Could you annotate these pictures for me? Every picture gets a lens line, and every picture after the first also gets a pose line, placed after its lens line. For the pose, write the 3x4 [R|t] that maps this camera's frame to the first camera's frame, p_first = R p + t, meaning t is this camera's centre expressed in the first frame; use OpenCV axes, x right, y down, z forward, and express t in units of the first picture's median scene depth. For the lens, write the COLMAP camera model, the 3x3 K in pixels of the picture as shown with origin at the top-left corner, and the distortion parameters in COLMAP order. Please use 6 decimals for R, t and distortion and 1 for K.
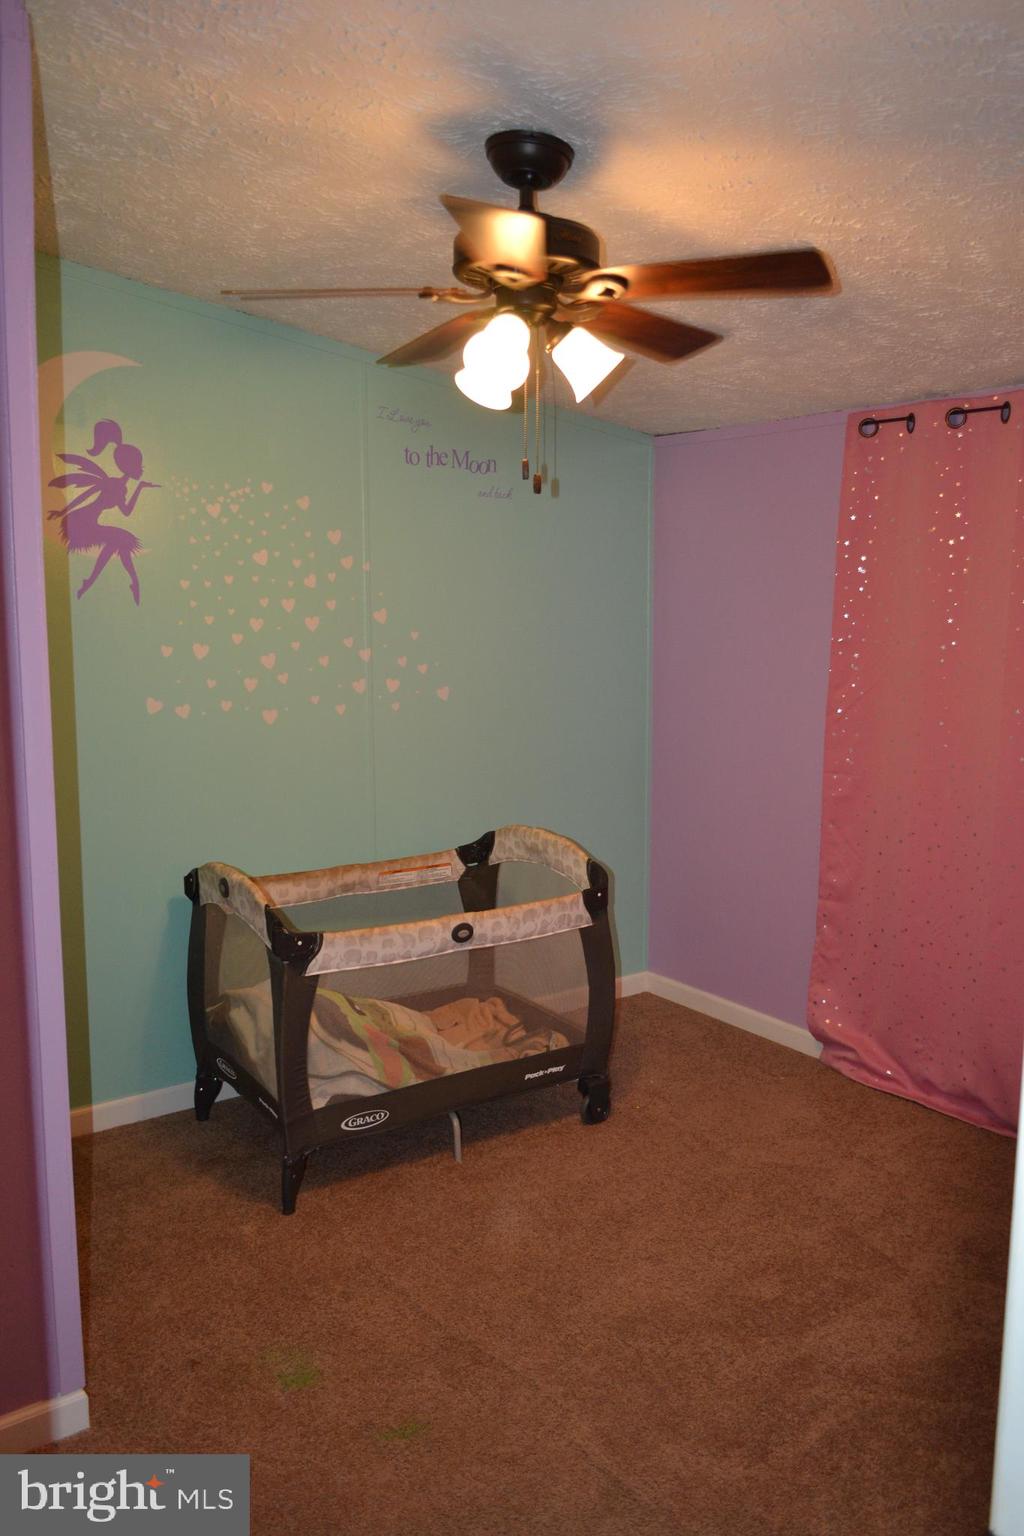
lens RADIAL K [[1208.1, 0, 512.0], [0, 1208.1, 768.0], [0, 0, 1]] dist [-0.008436, -0.010569]
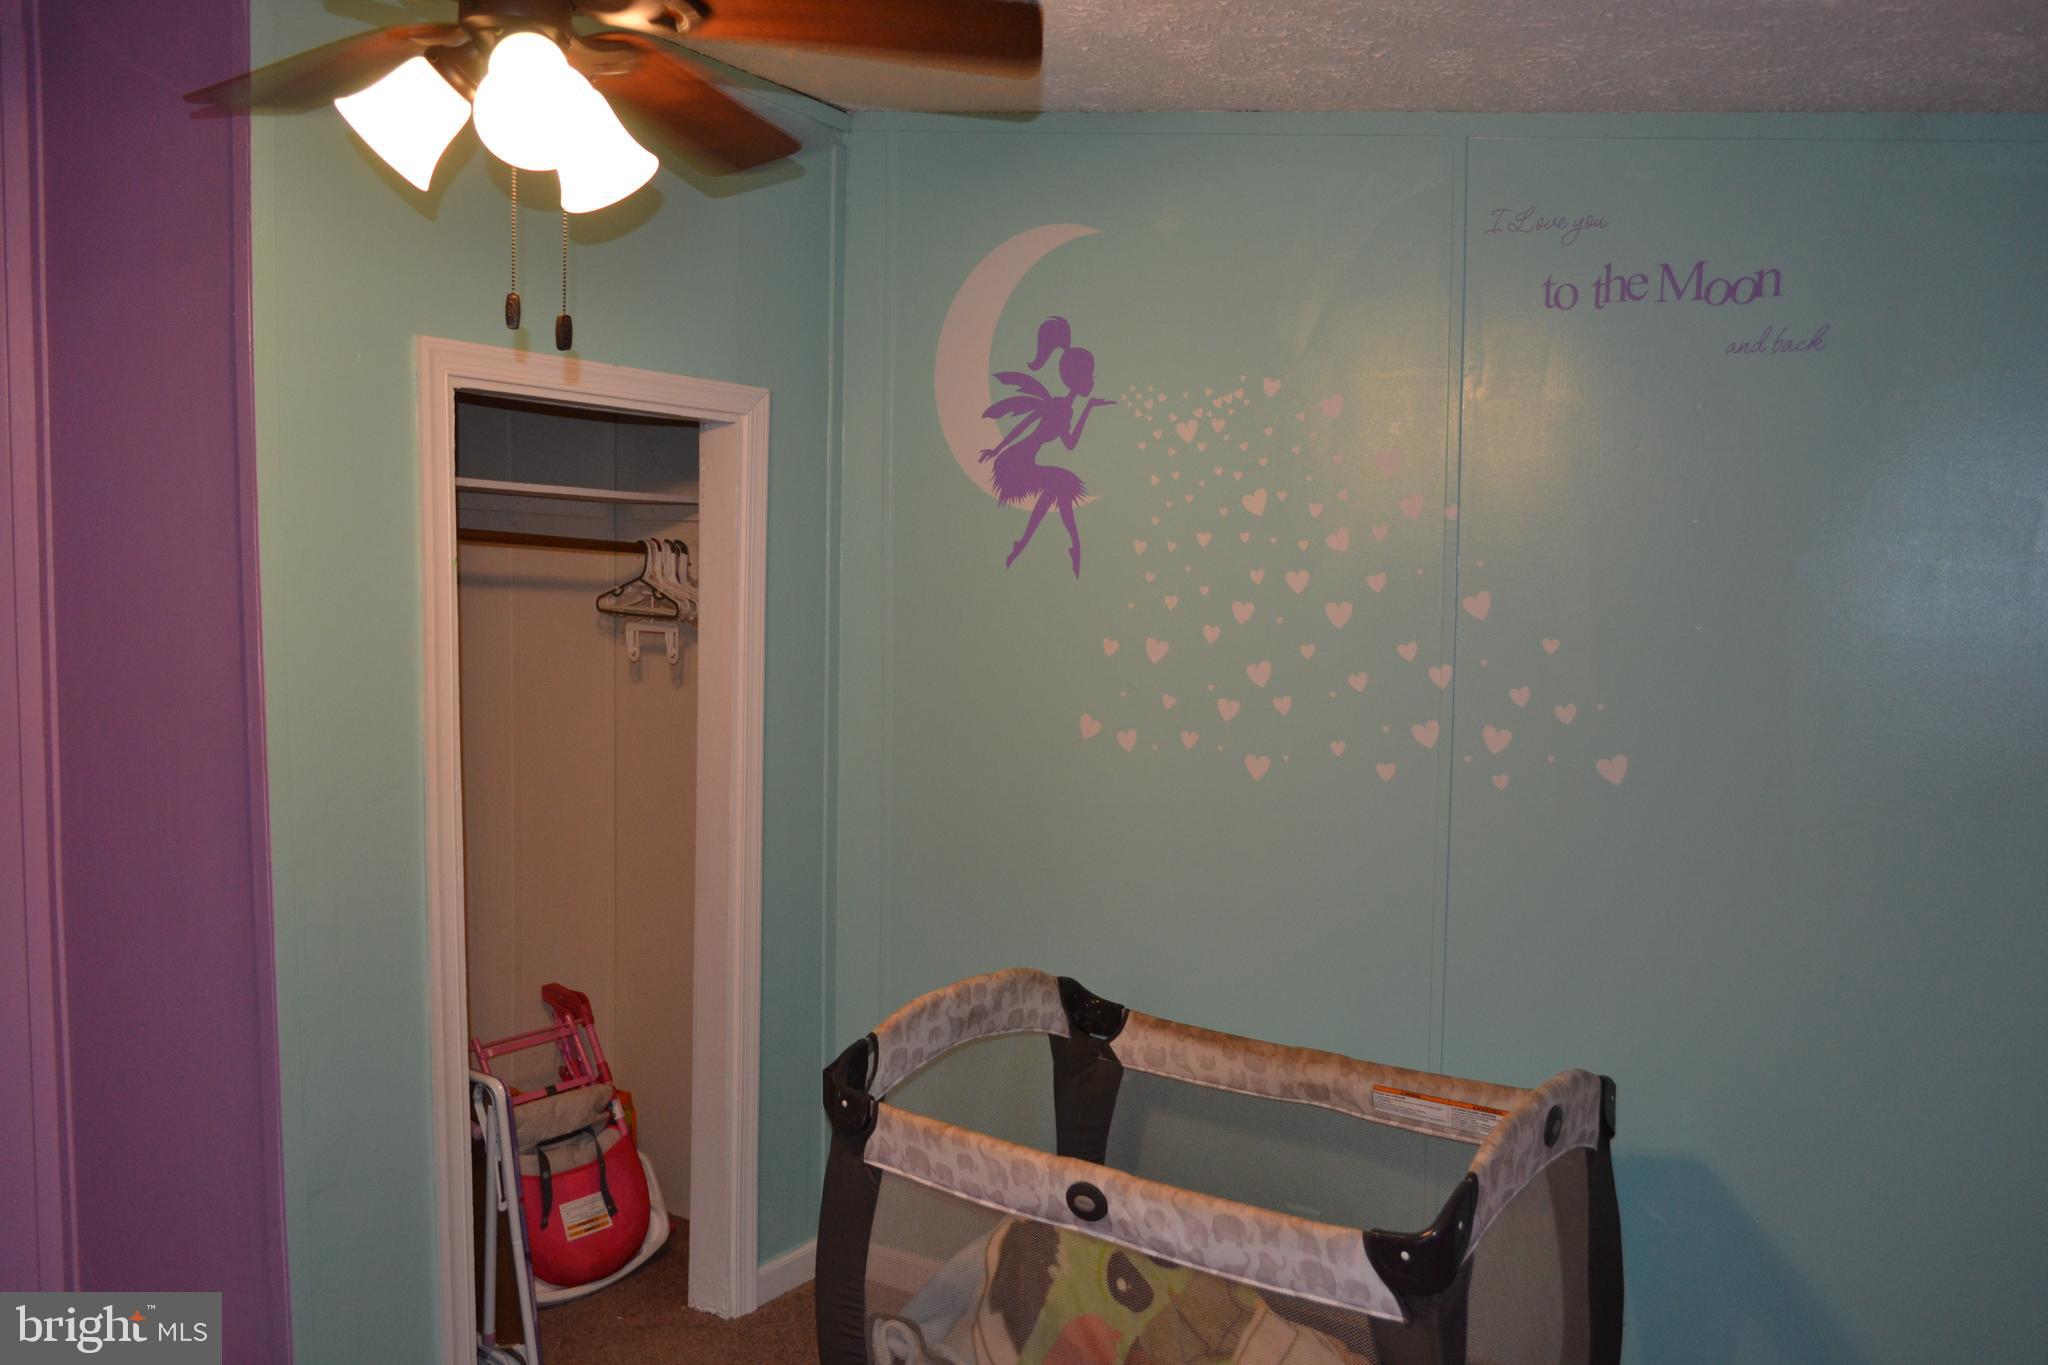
lens RADIAL K [[1610.8, 0, 1019.8], [0, 1610.8, 685.7], [0, 0, 1]] dist [-0.008436, -0.010569]
pose [[0.363945, 0.061877, -0.929363, 0.518996], [-0.147133, 0.989082, 0.008235, -0.075006], [0.919726, 0.133743, 0.369076, 0.624353]]
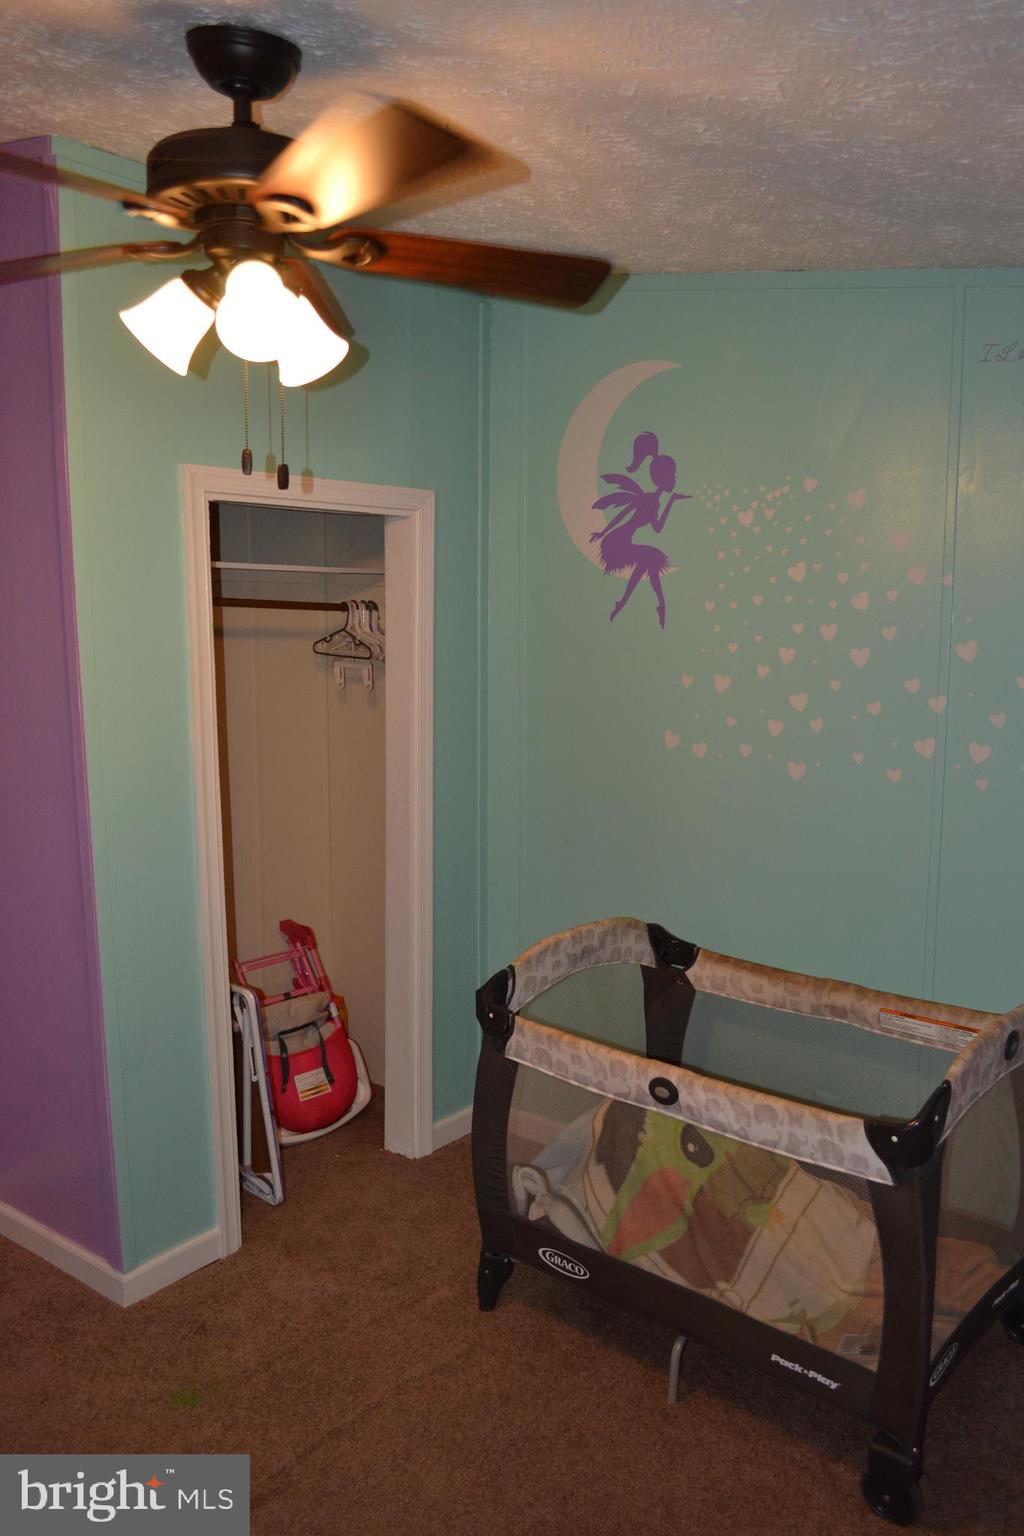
lens RADIAL K [[1208.1, 0, 512.0], [0, 1208.1, 768.0], [0, 0, 1]] dist [-0.008436, -0.010569]
pose [[0.271896, 0.125486, -0.954110, 0.537572], [-0.139809, 0.986093, 0.089851, -0.094482], [0.952116, 0.108963, 0.285659, 0.622655]]
